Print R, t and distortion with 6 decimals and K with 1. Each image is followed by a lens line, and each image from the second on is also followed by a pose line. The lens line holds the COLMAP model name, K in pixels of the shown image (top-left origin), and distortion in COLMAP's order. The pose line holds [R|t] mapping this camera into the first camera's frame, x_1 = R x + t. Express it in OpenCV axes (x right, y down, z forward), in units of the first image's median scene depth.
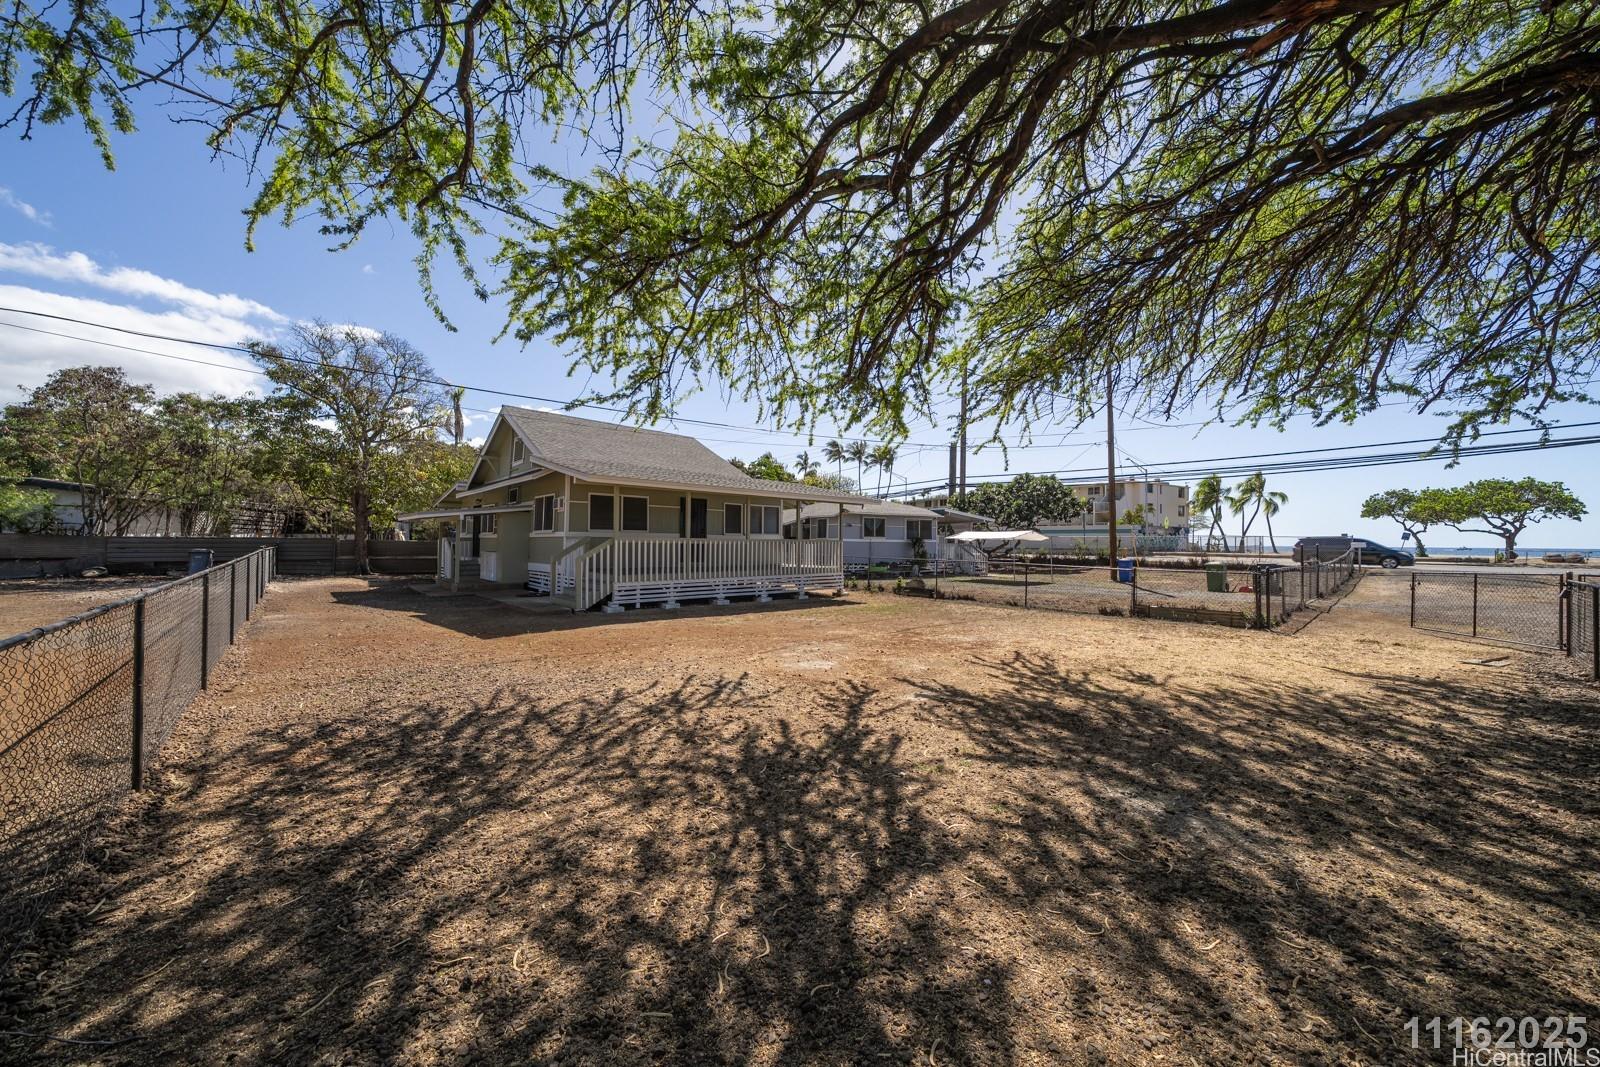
lens RADIAL K [[549.8, 0, 768.5], [0, 549.8, 534.0], [0, 0, 1]] dist [0.001867, 0.000095]
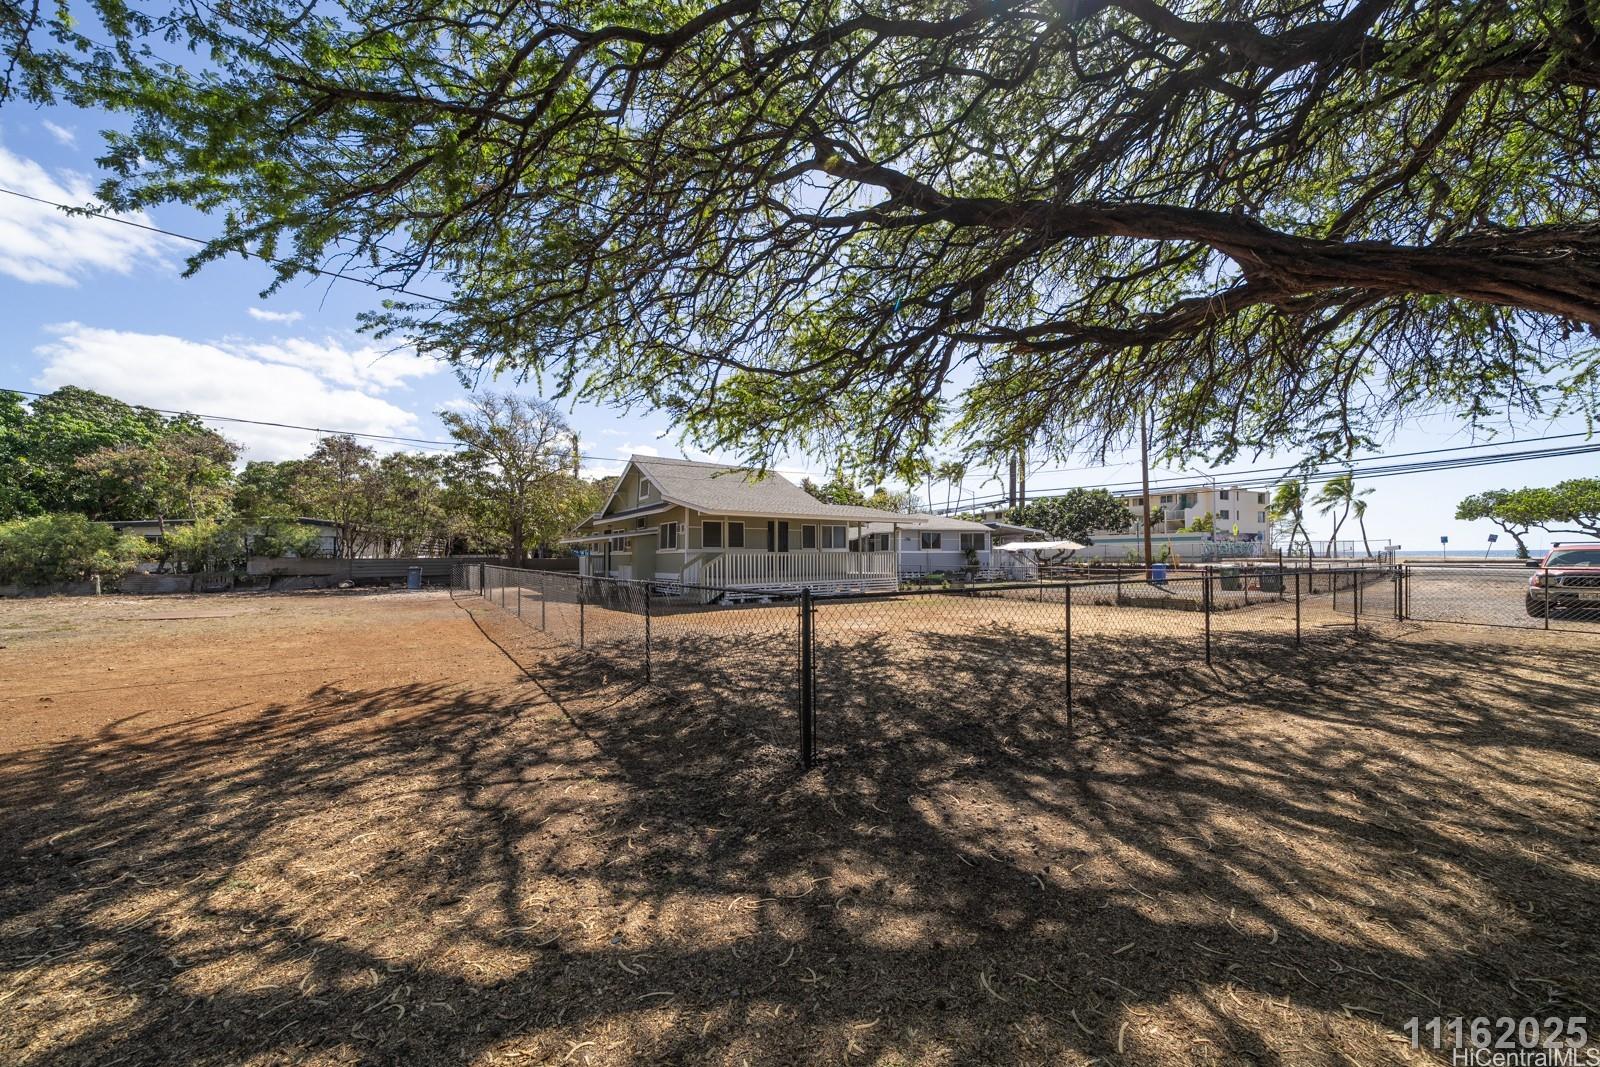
lens RADIAL K [[549.8, 0, 784.6], [0, 549.8, 549.0], [0, 0, 1]] dist [0.001867, 0.000095]
pose [[0.994512, -0.018818, -0.102916, 0.008074], [0.018814, 0.999822, -0.001011, 0.000664], [0.102917, -0.000931, 0.994690, -0.209307]]
